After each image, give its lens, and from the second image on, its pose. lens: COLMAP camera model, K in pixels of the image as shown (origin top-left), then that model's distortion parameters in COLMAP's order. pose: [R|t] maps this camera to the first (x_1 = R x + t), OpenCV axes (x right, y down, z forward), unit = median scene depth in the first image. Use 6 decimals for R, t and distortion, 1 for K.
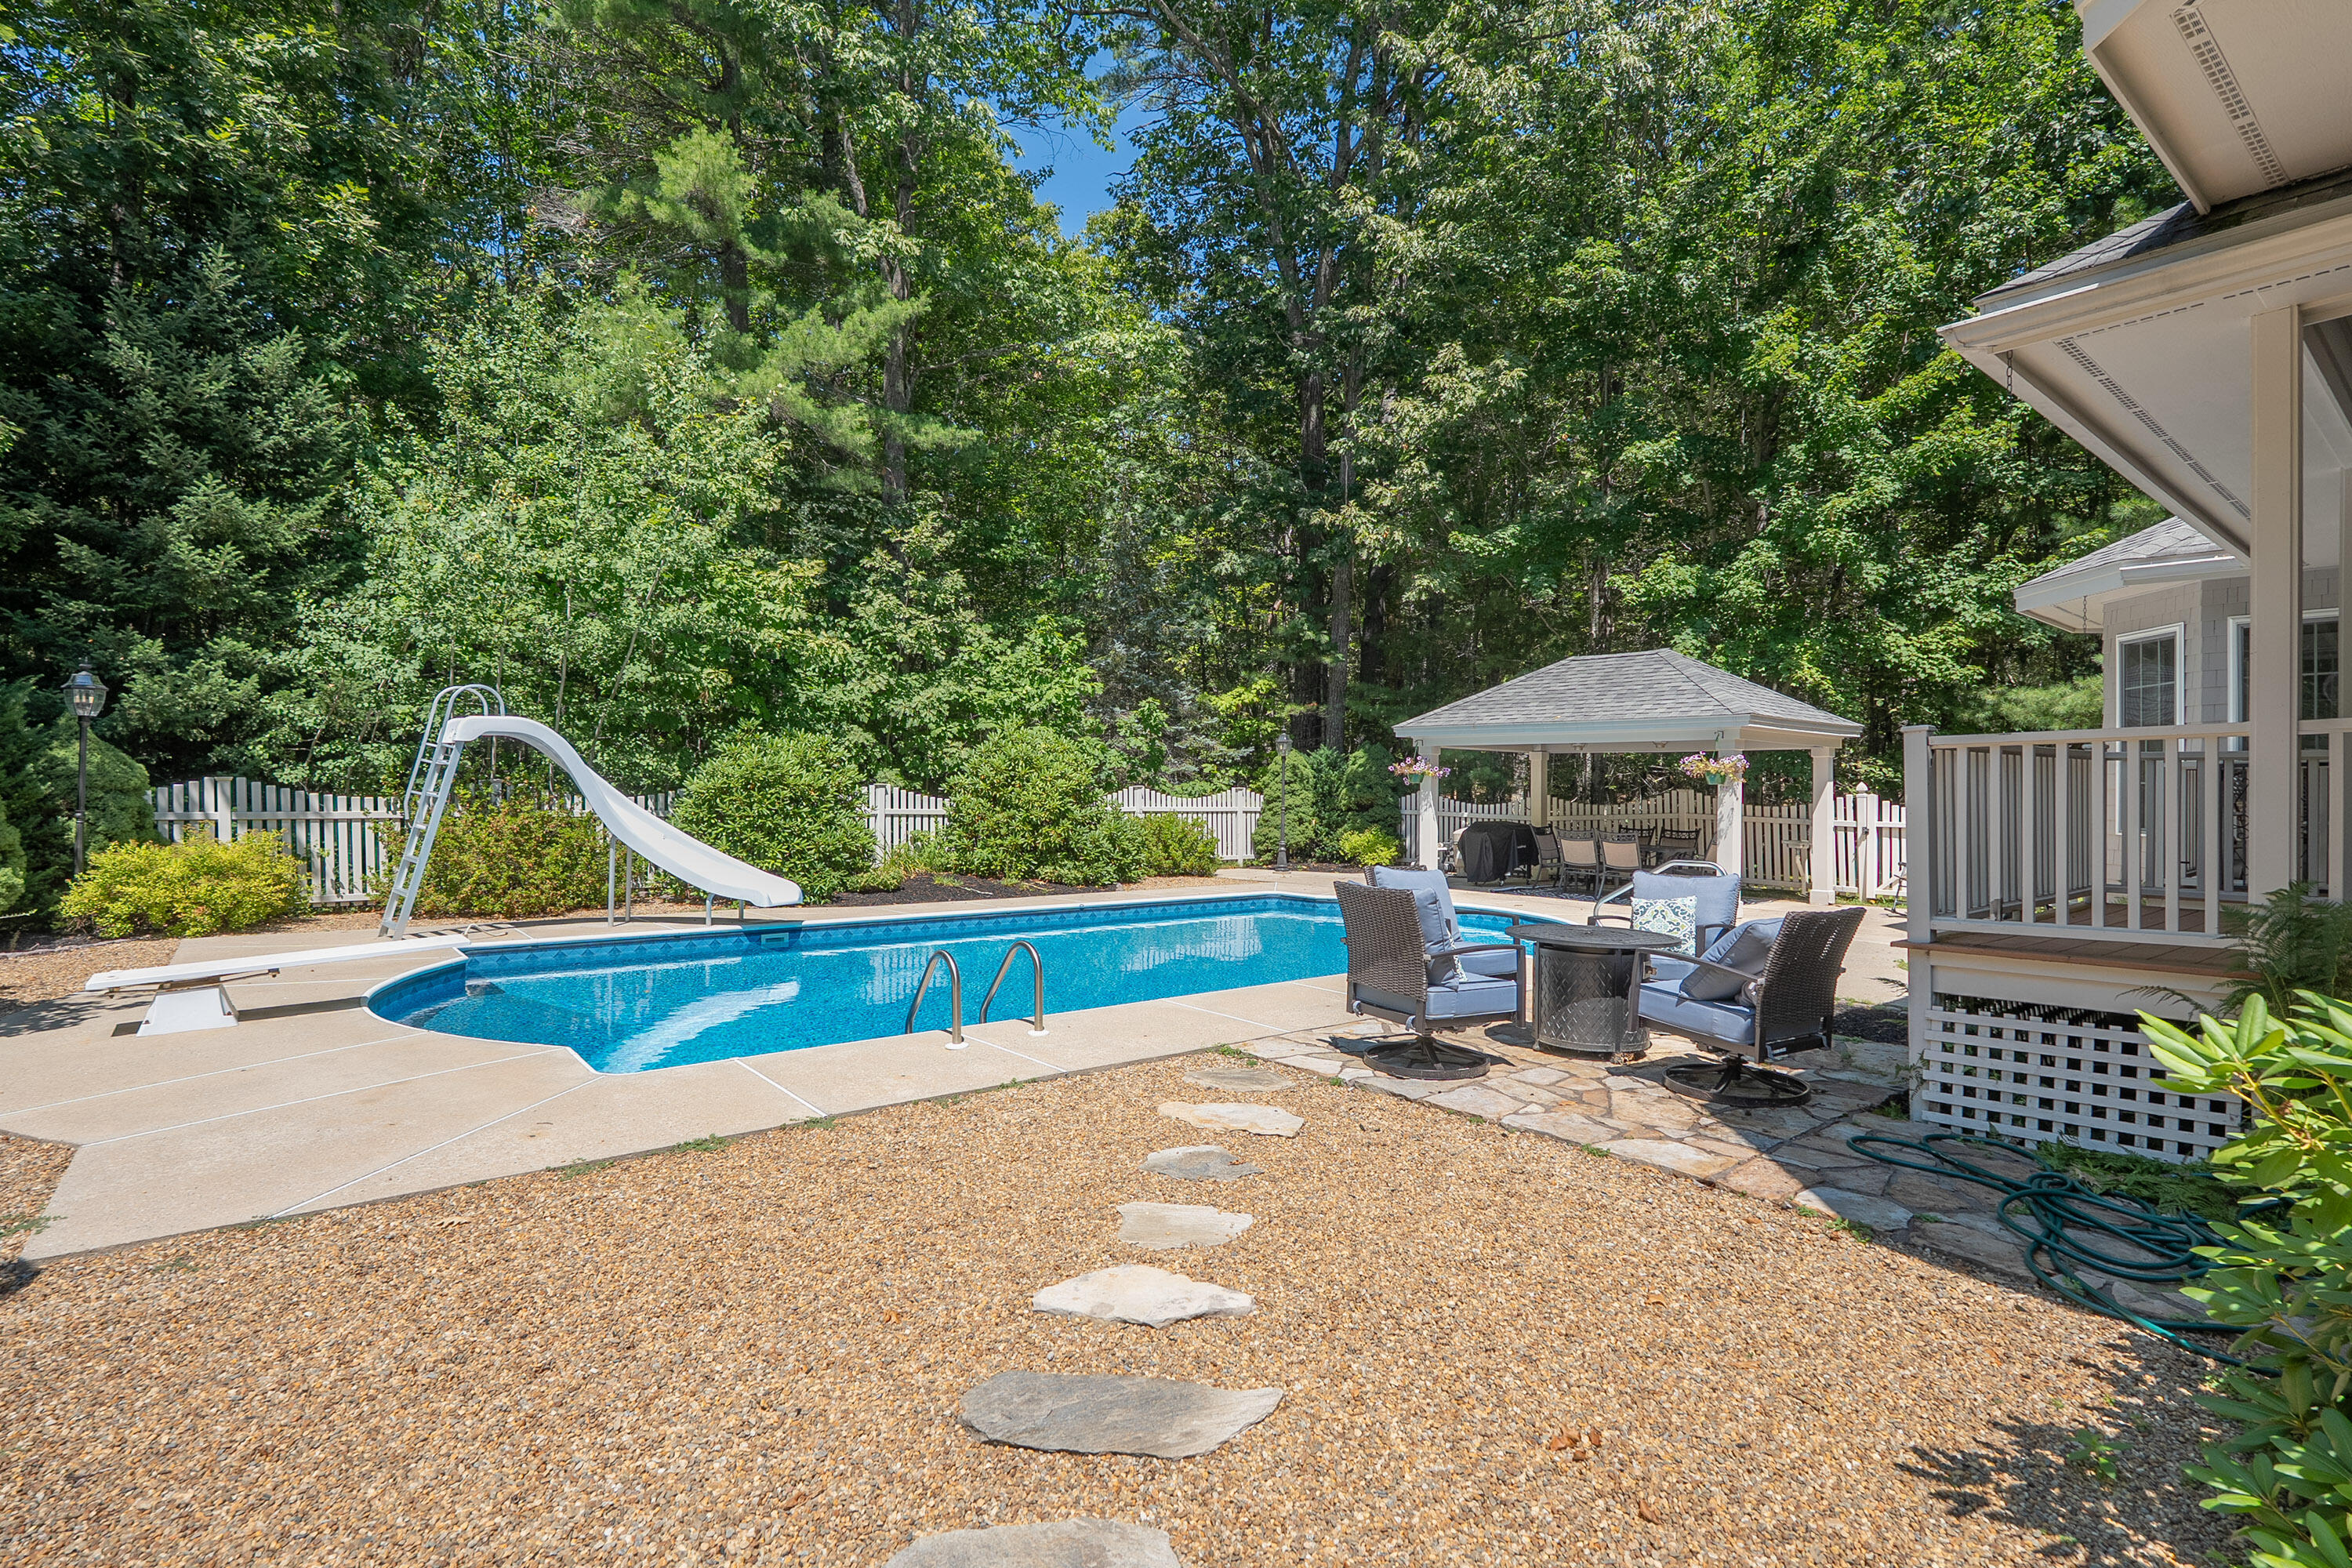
lens RADIAL K [[1148.2, 0, 1178.1], [0, 1148.2, 775.1], [0, 0, 1]] dist [0.002248, 0.000438]
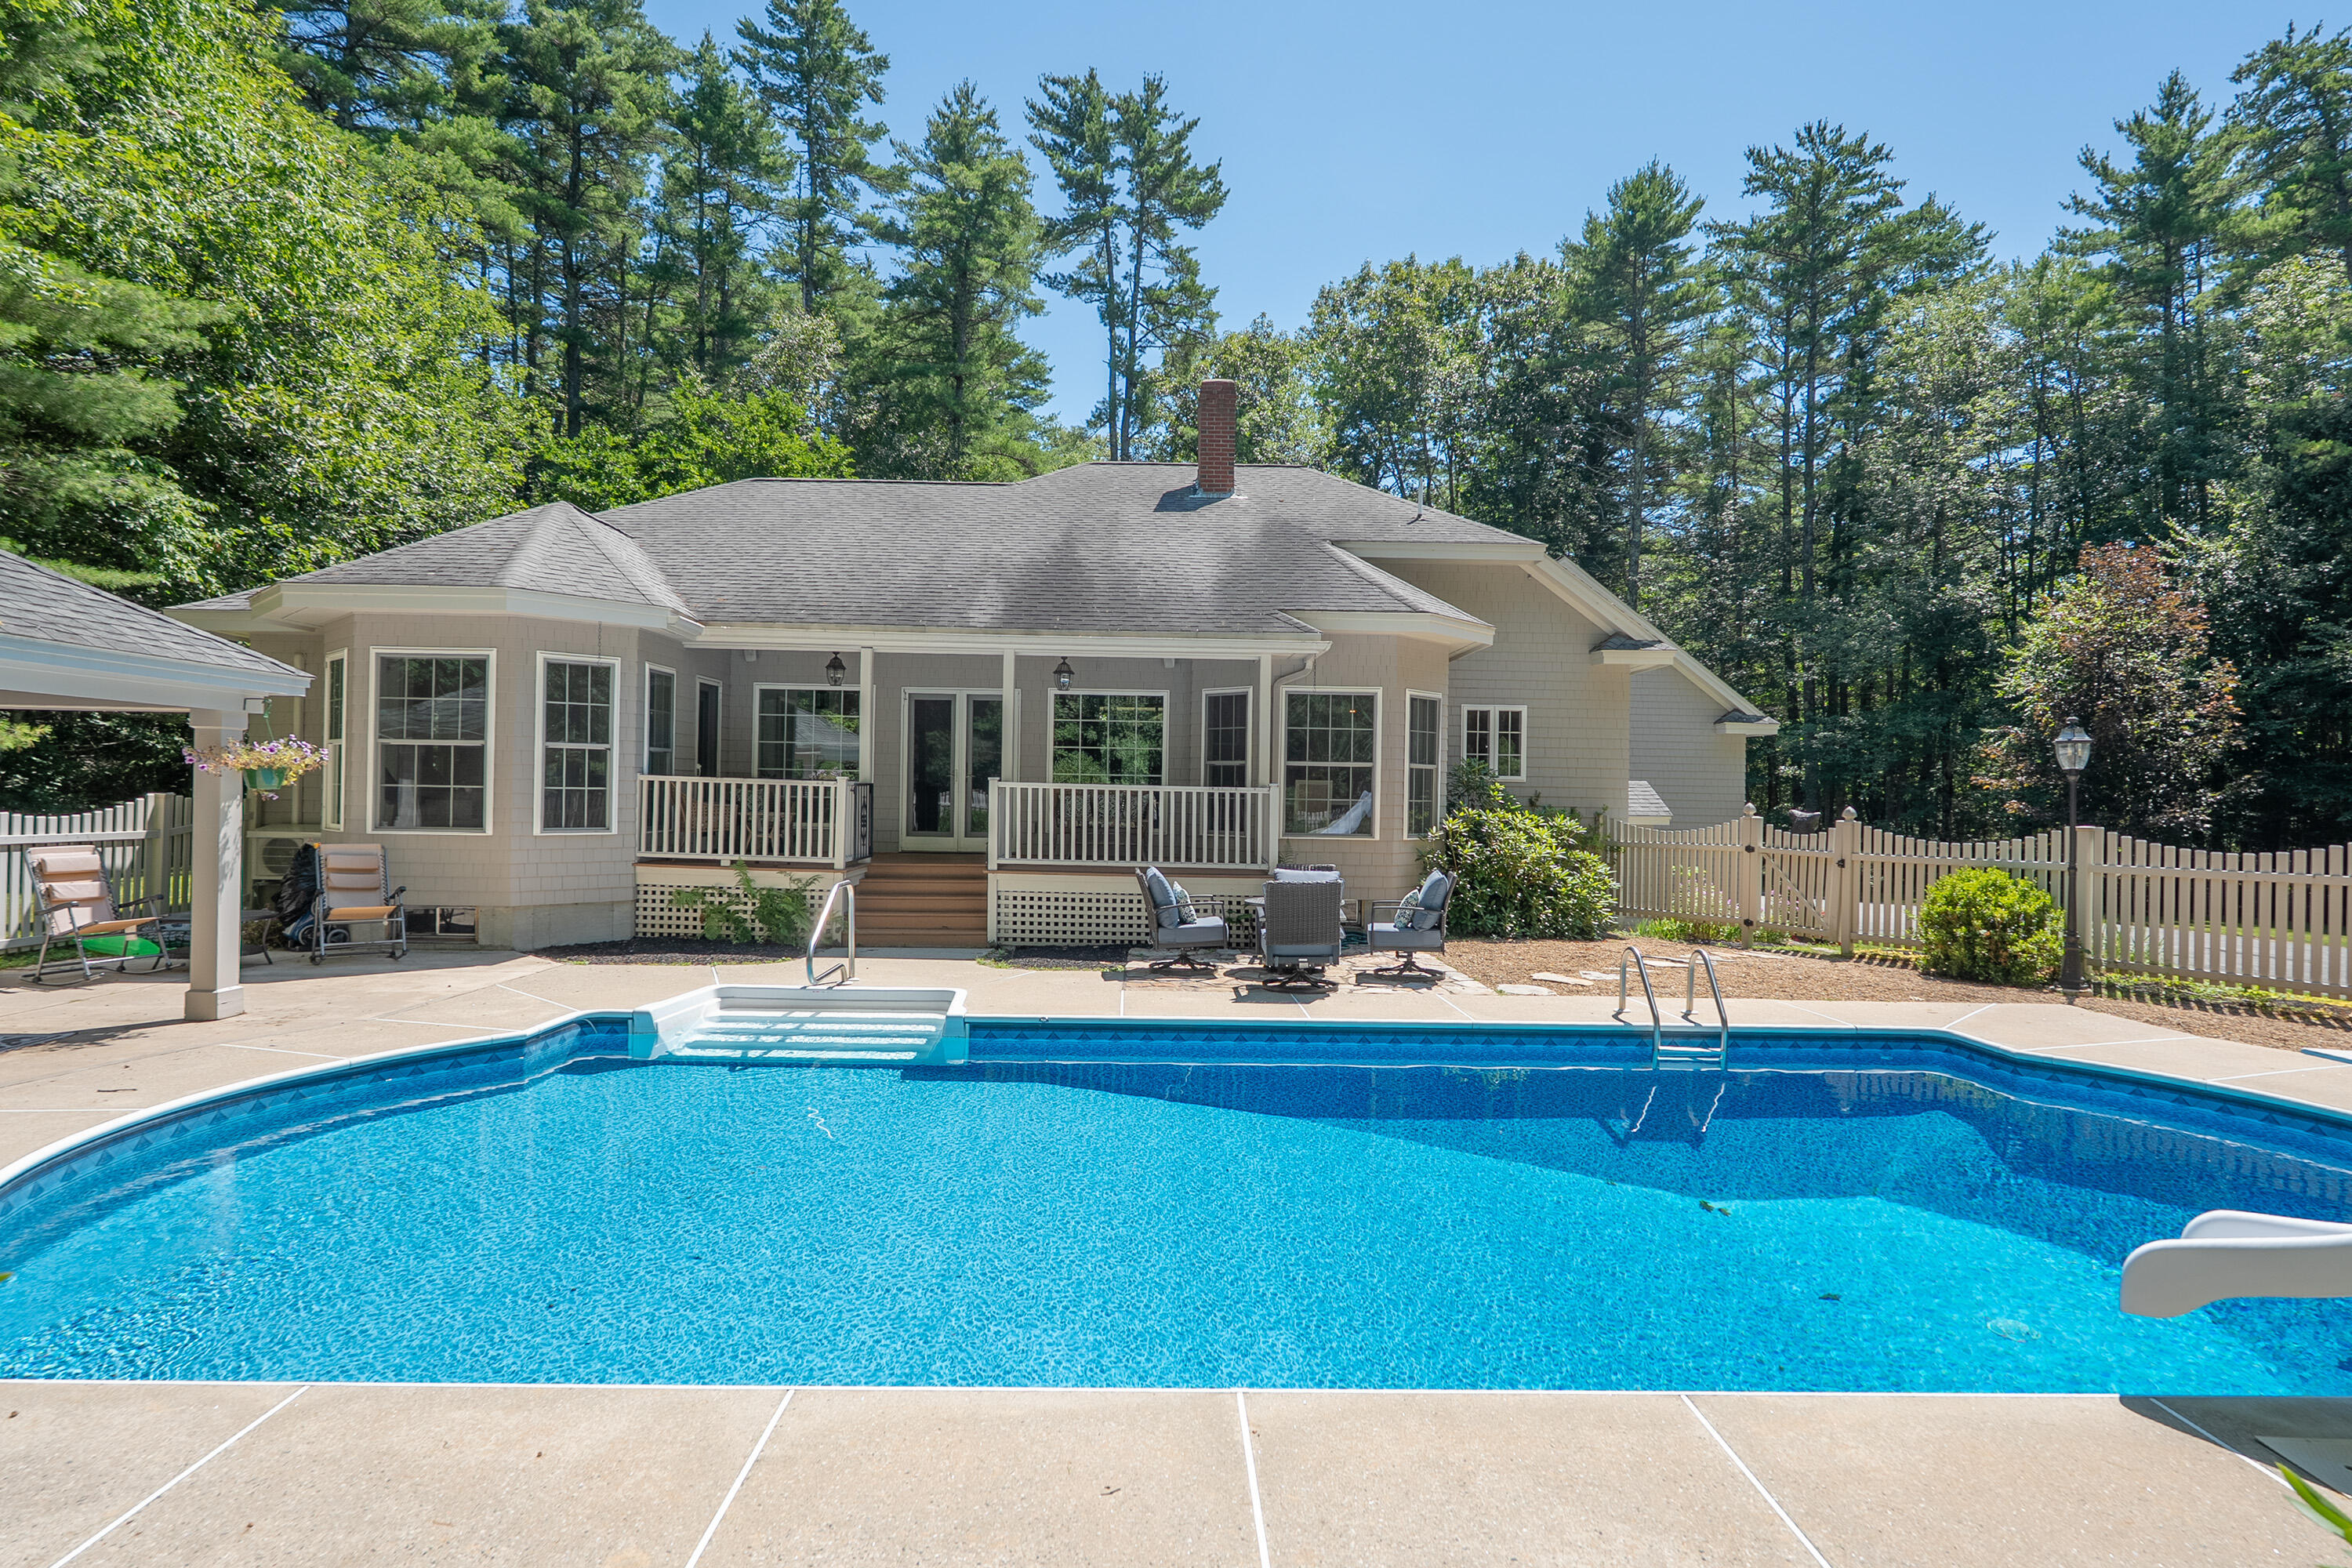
lens RADIAL K [[1259.3, 0, 1183.1], [0, 1259.3, 783.7], [0, 0, 1]] dist [-0.004146, 0.000223]
pose [[-0.783691, -0.019780, 0.620835, -0.257803], [-0.032579, 0.999426, -0.009282, -0.003839], [-0.620295, -0.027501, -0.783886, 1.014352]]
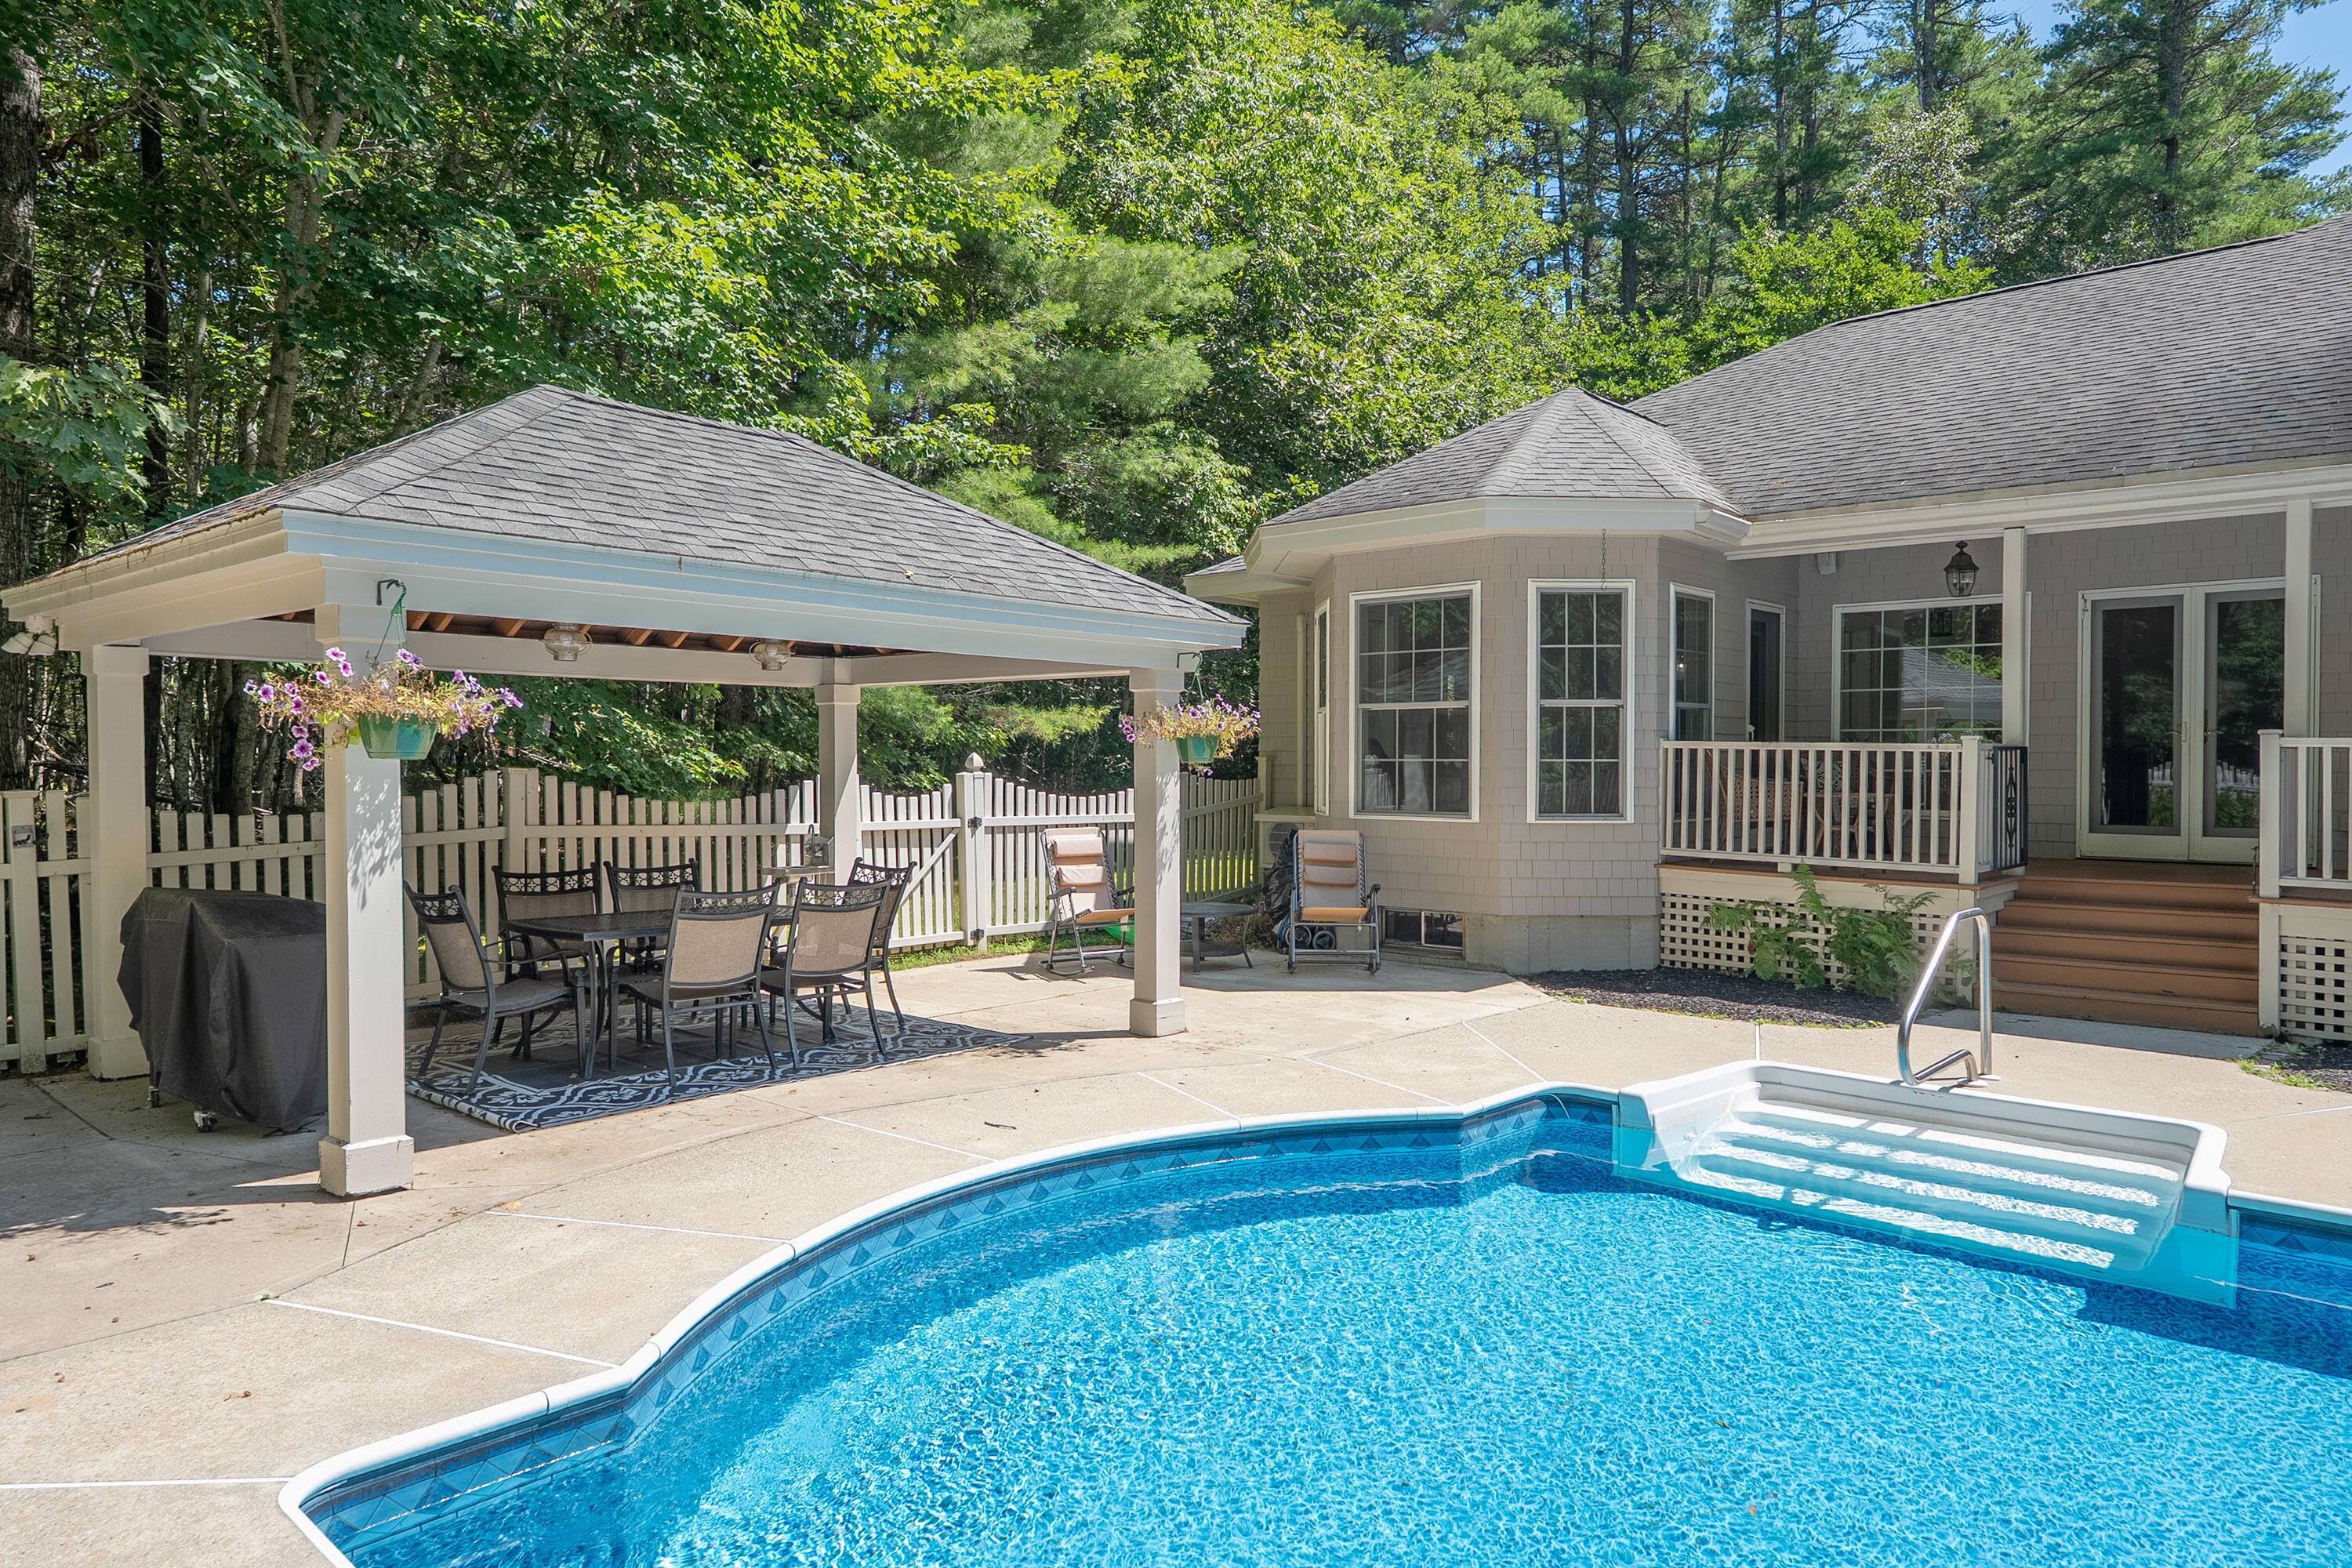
lens RADIAL K [[1500.9, 0, 1169.3], [0, 1500.9, 779.9], [0, 0, 1]] dist [-0.001777, -0.000871]
pose [[-0.135869, -0.024019, 0.990436, -0.134577], [-0.016934, 0.999616, 0.021919, 0.001146], [-0.990582, -0.013794, -0.136224, 0.915285]]
